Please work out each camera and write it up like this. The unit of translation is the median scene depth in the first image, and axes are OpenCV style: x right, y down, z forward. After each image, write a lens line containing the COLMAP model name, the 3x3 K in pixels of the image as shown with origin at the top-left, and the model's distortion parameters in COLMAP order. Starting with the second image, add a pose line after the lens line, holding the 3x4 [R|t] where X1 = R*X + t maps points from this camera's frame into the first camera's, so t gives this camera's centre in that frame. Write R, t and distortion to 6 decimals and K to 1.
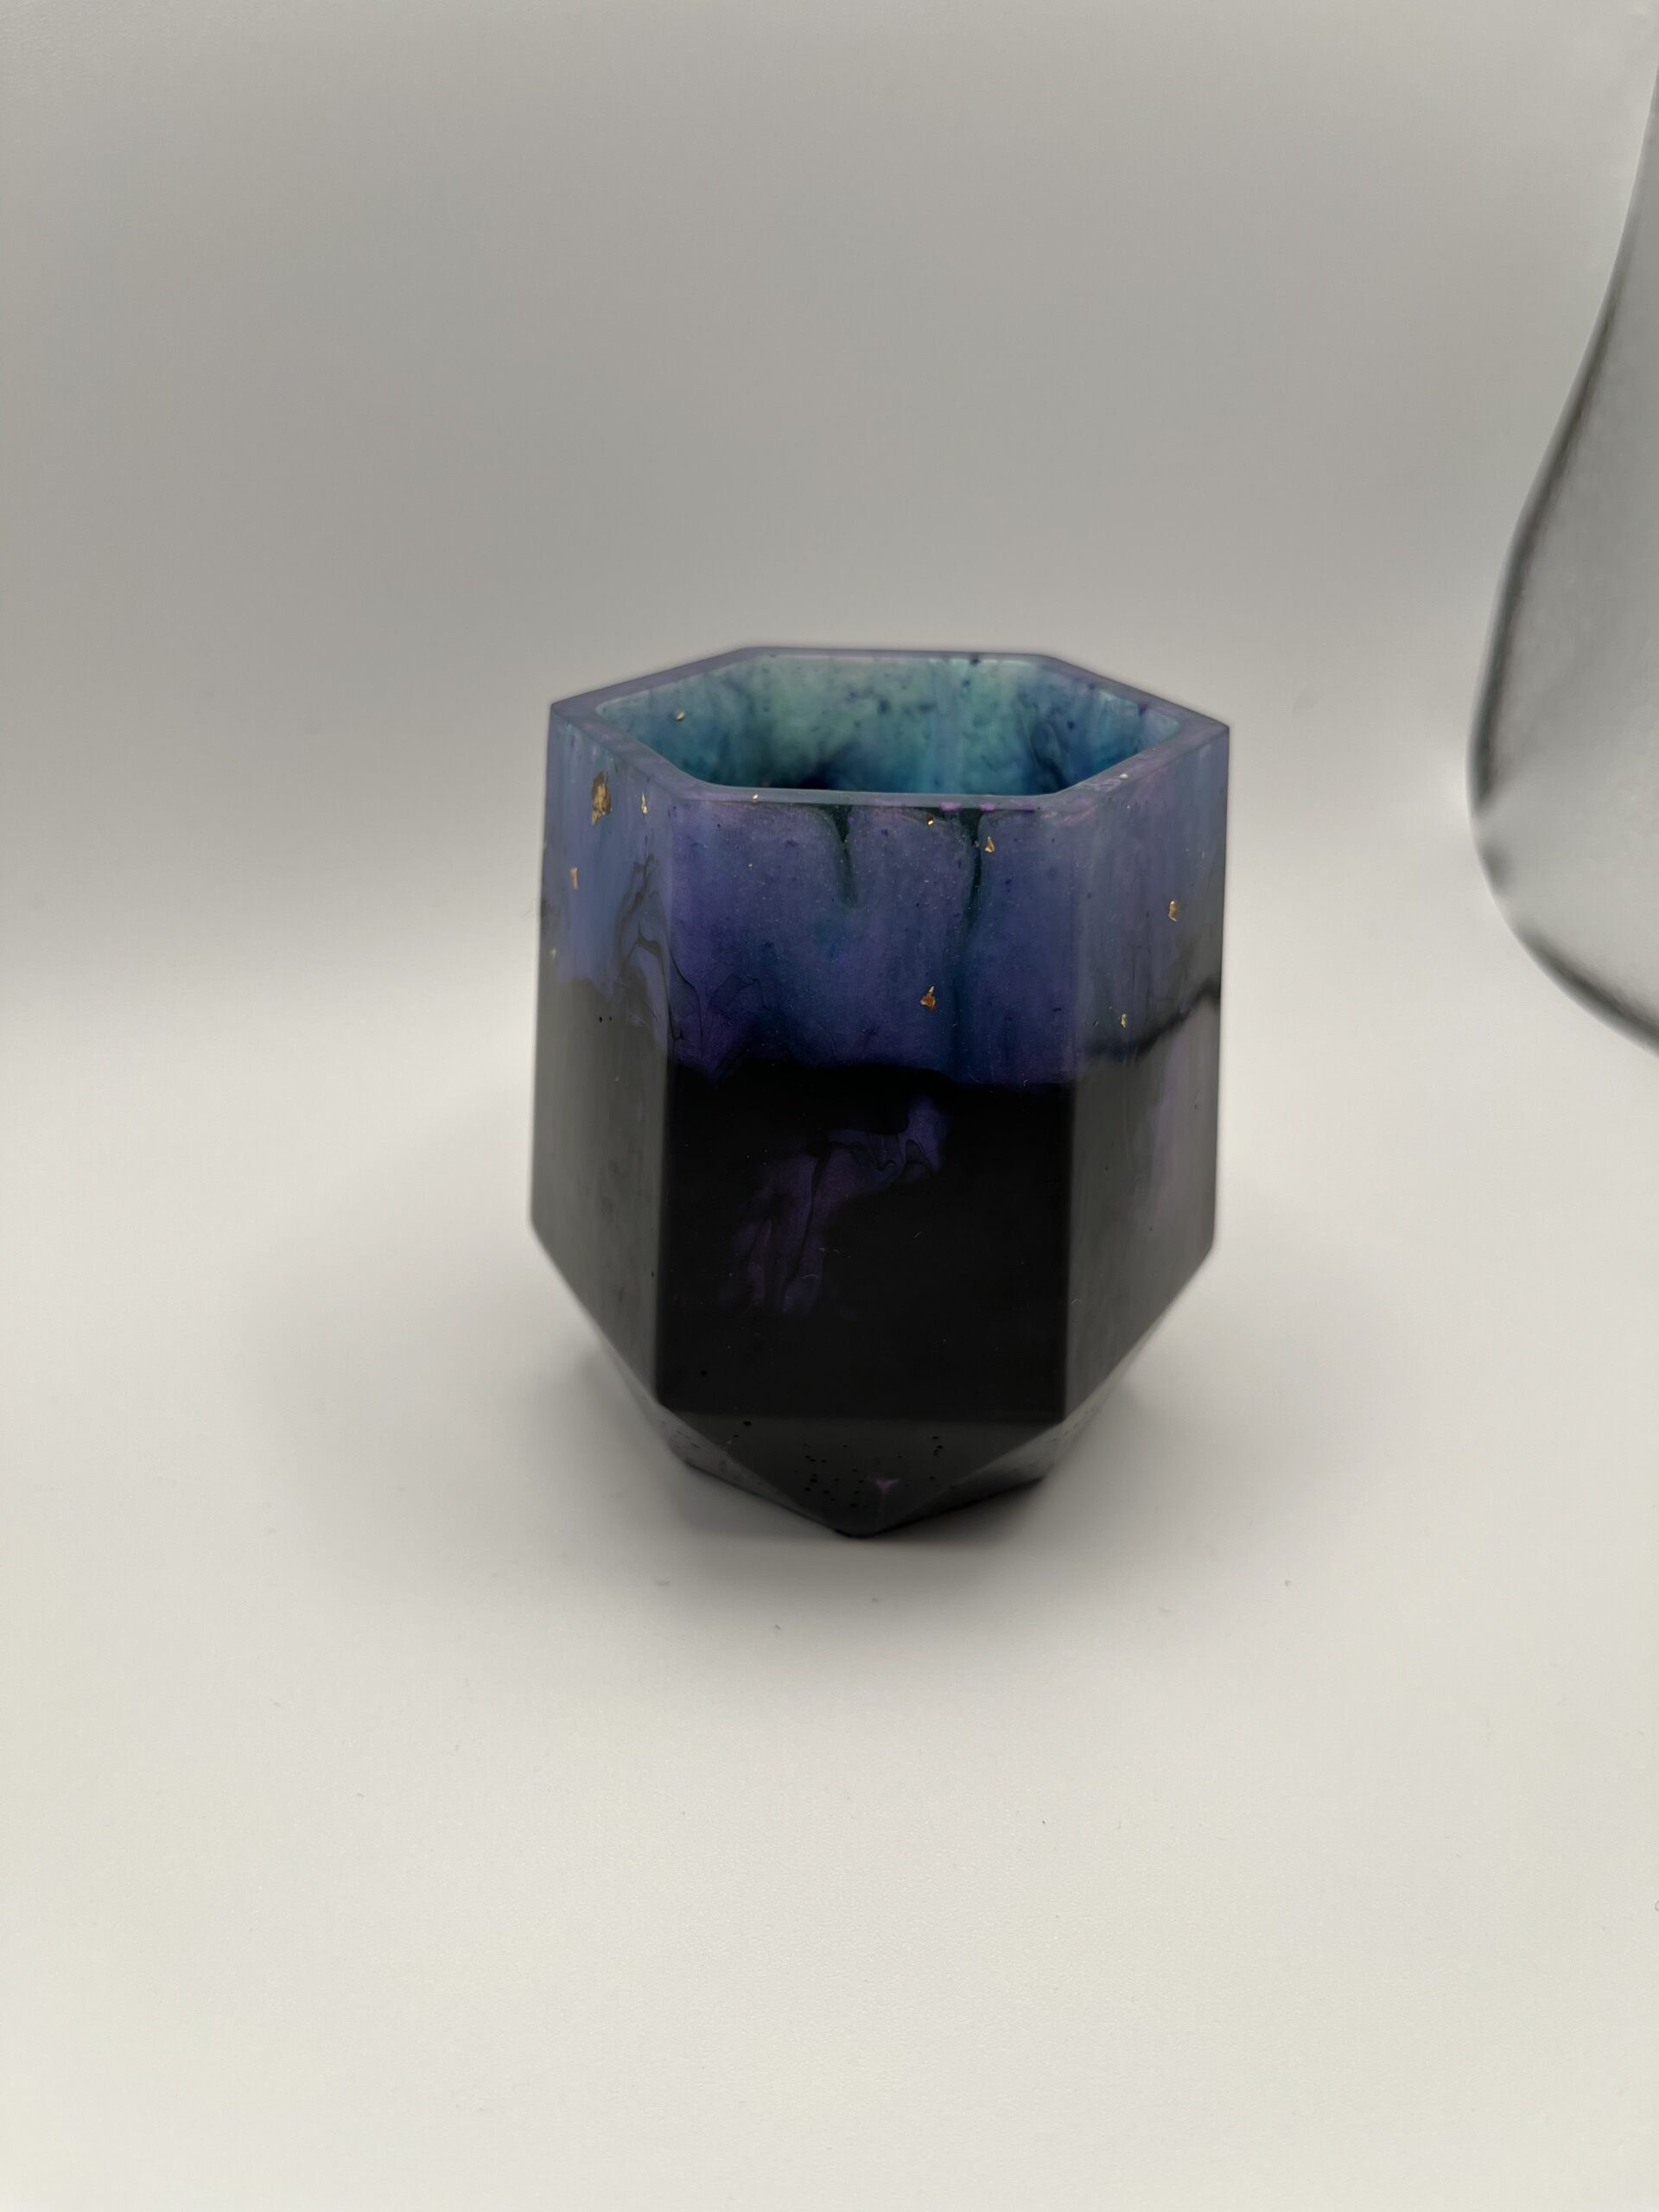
lens RADIAL K [[1710.5, 0, 826.4], [0, 1710.5, 1115.8], [0, 0, 1]] dist [0.026994, -0.065071]
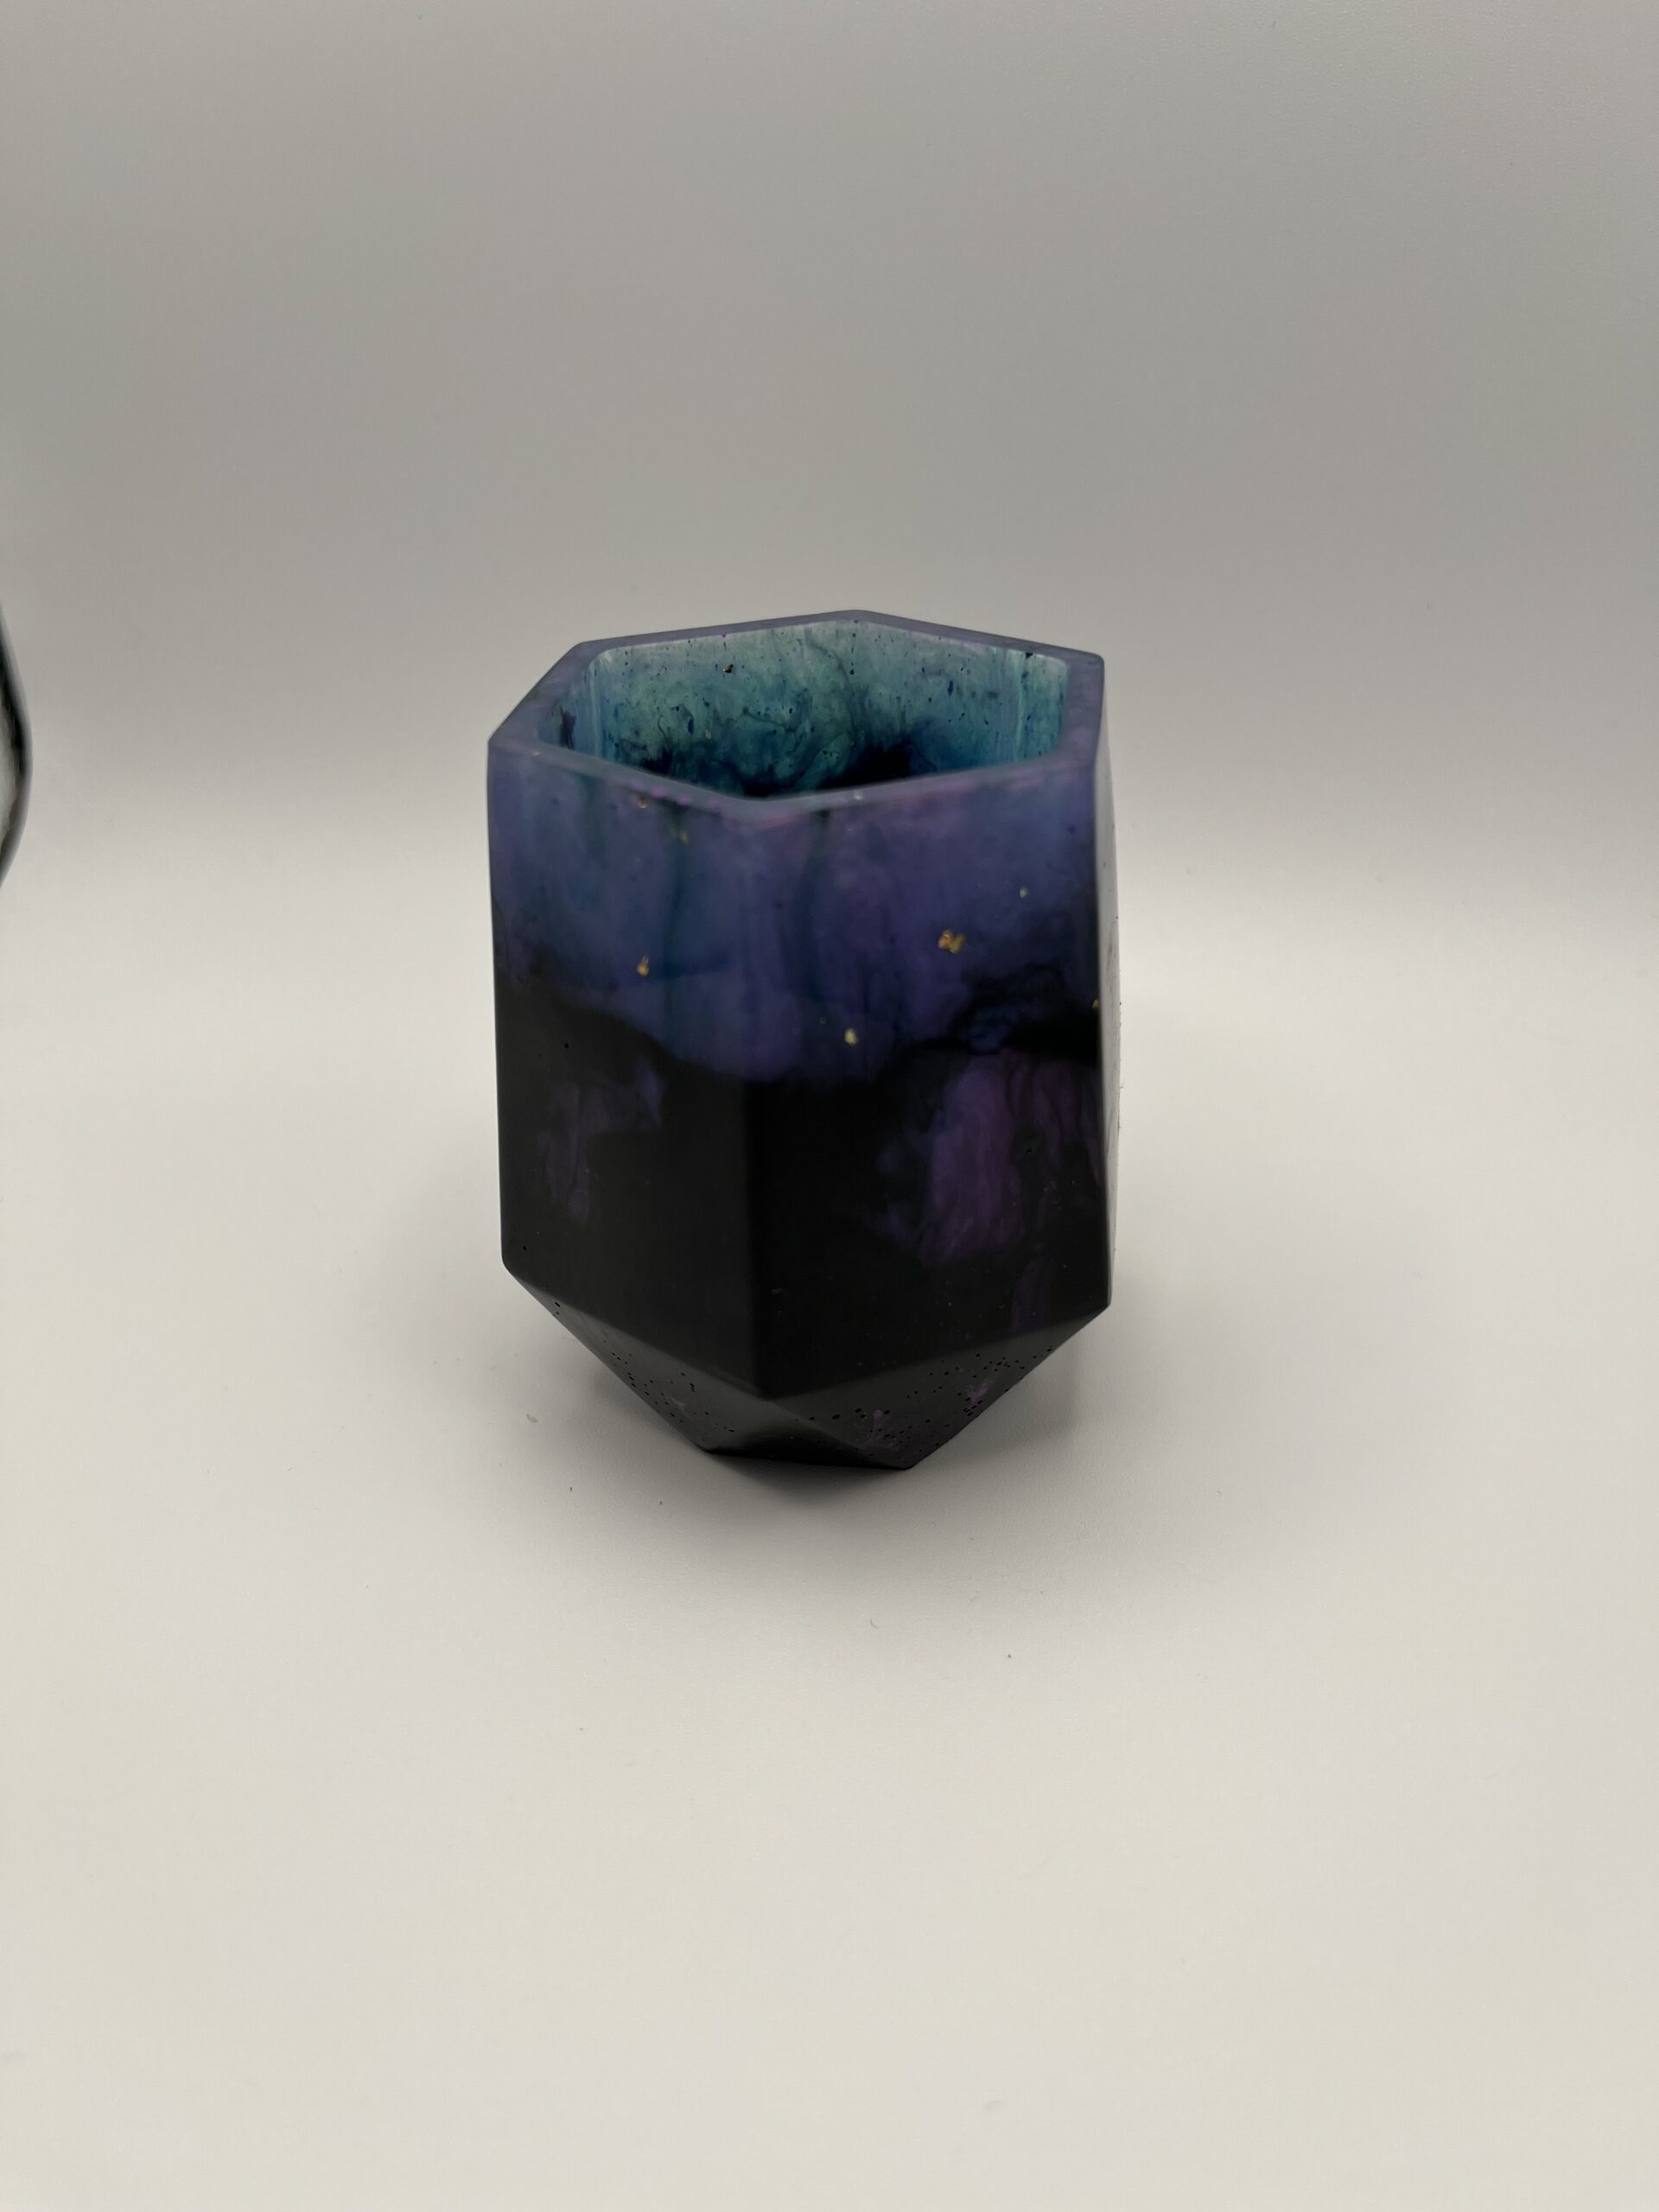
lens RADIAL K [[1710.5, 0, 918.9], [0, 1710.5, 1112.8], [0, 0, 1]] dist [0.026994, -0.065071]
pose [[0.828674, 0.270460, -0.490053, 0.661756], [-0.239440, 0.962649, 0.126394, -0.139354], [0.505933, 0.012599, 0.862481, 0.148889]]
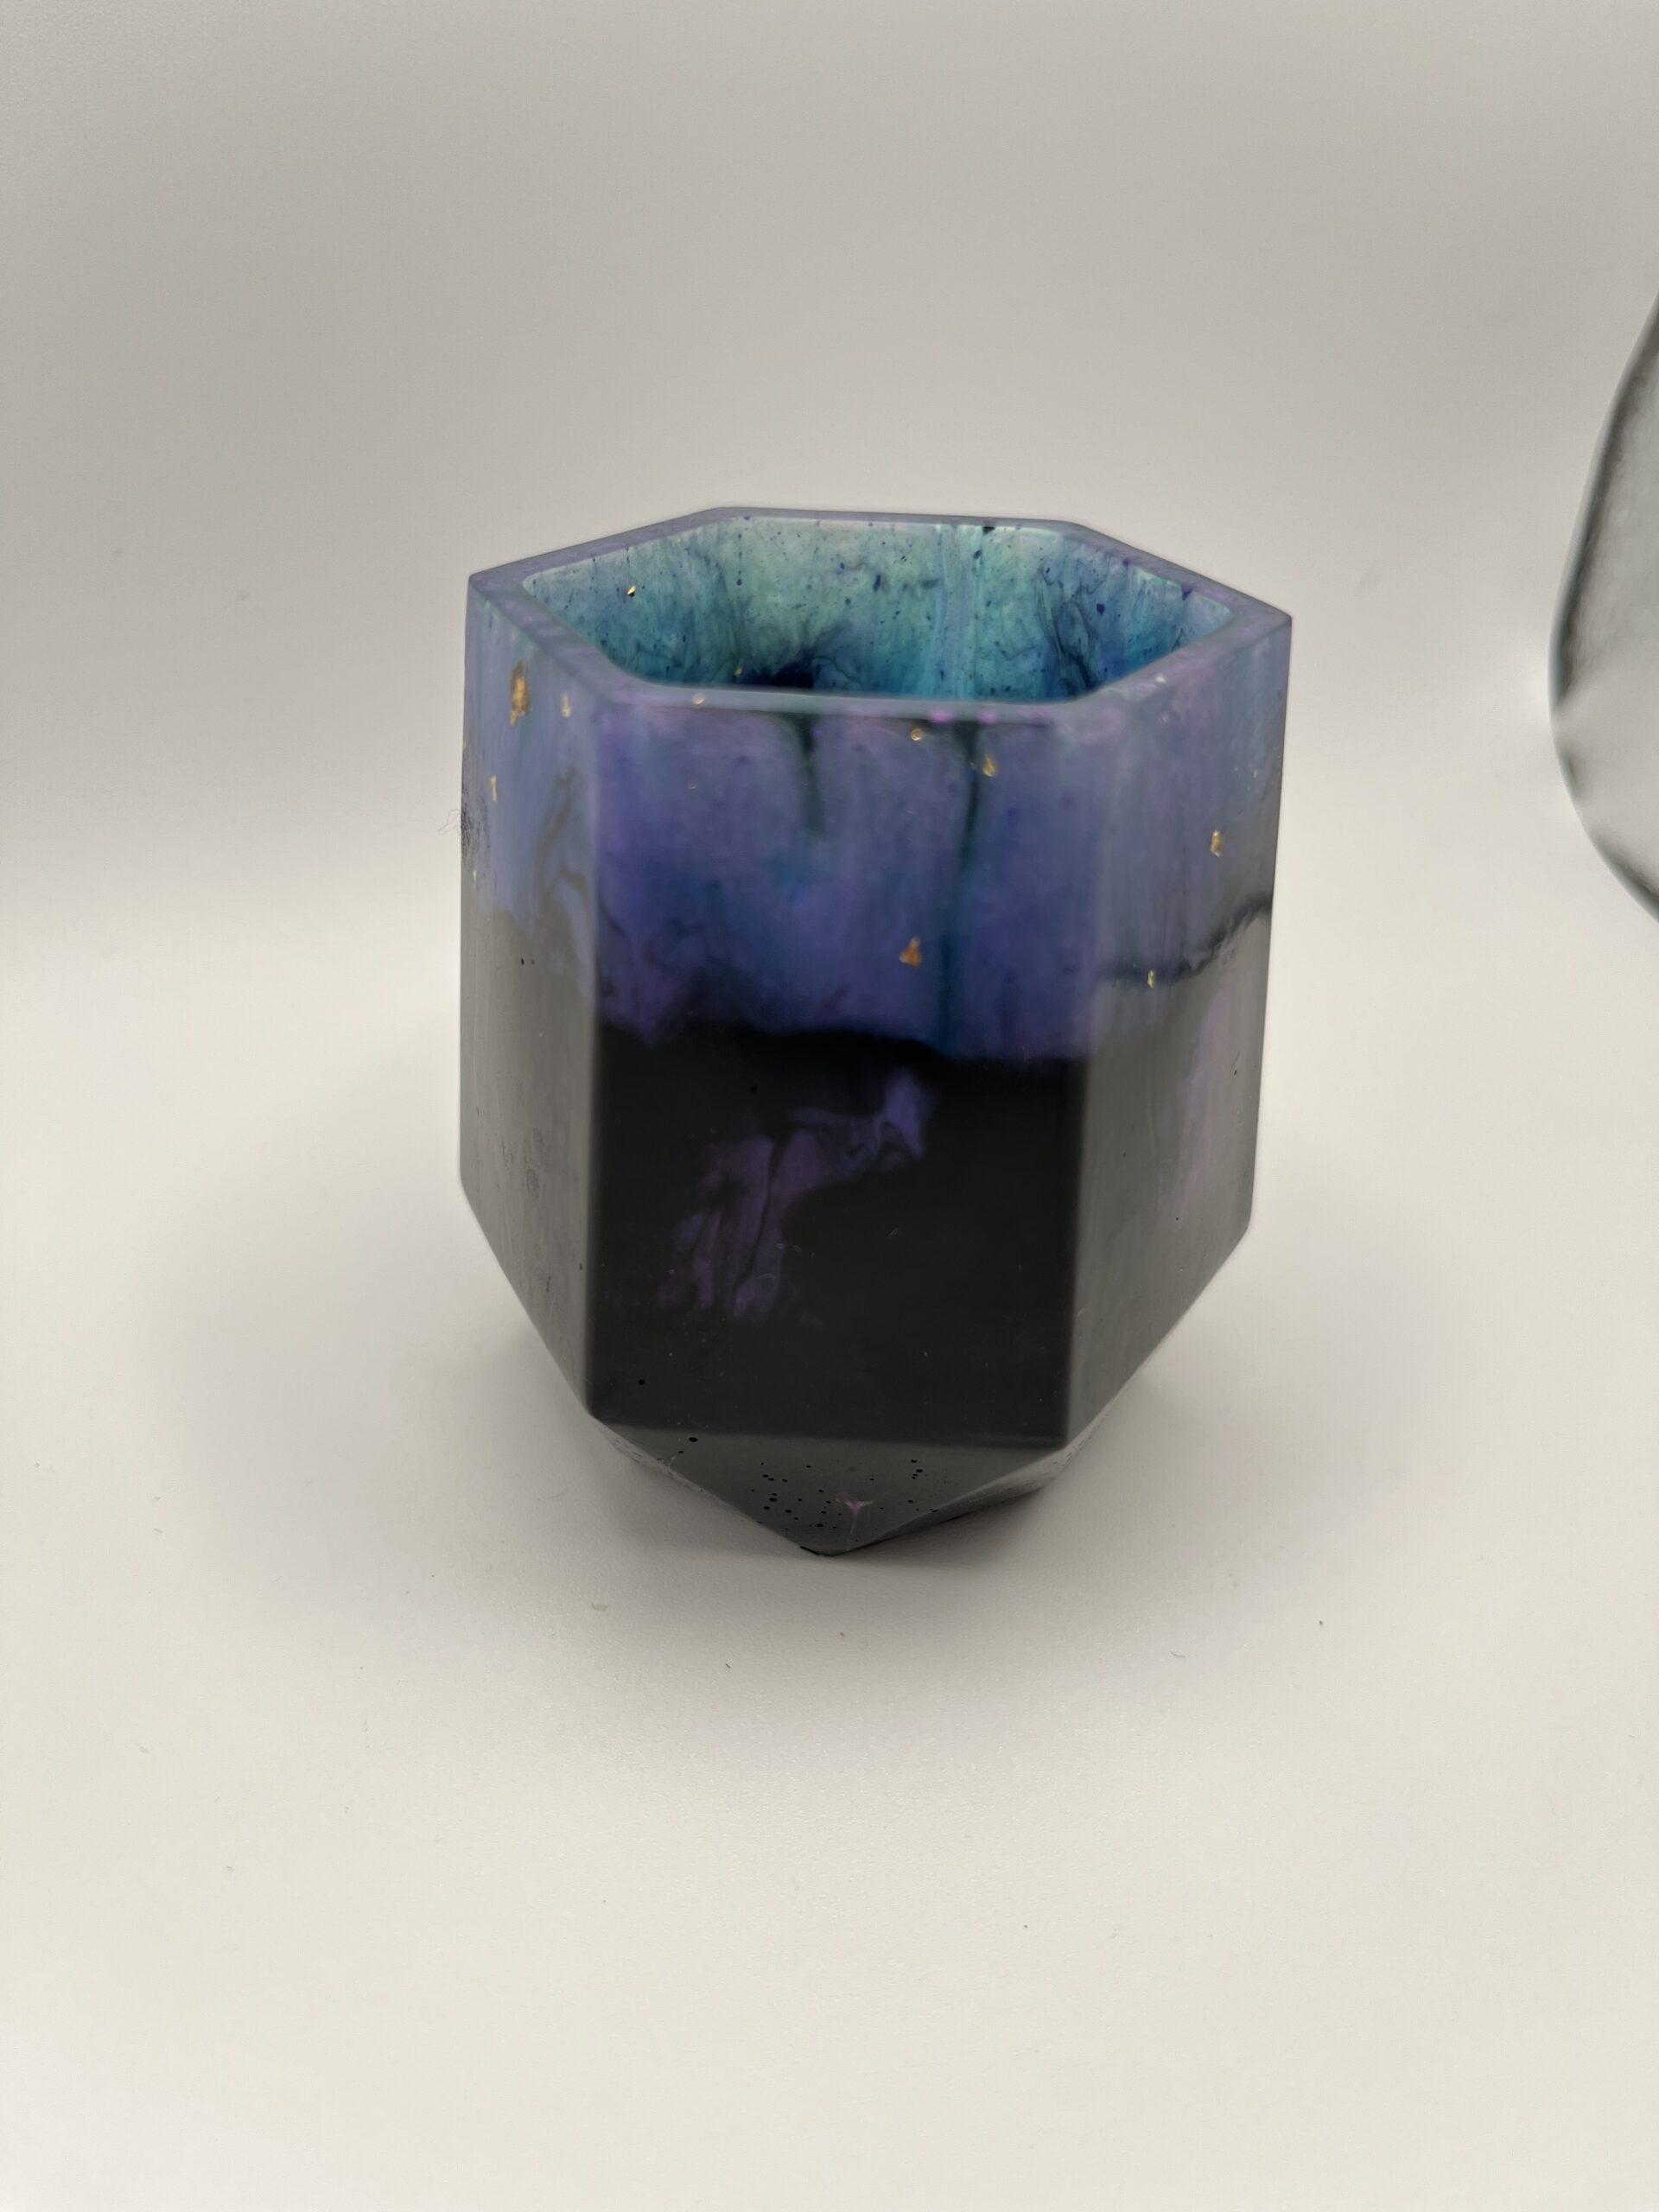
lens RADIAL K [[1710.5, 0, 826.4], [0, 1710.5, 1095.8], [0, 0, 1]] dist [0.026994, -0.065071]
pose [[0.999680, 0.020047, -0.015437, 0.029513], [-0.018994, 0.997669, 0.065539, -0.047375], [0.016715, -0.065224, 0.997731, 0.162015]]
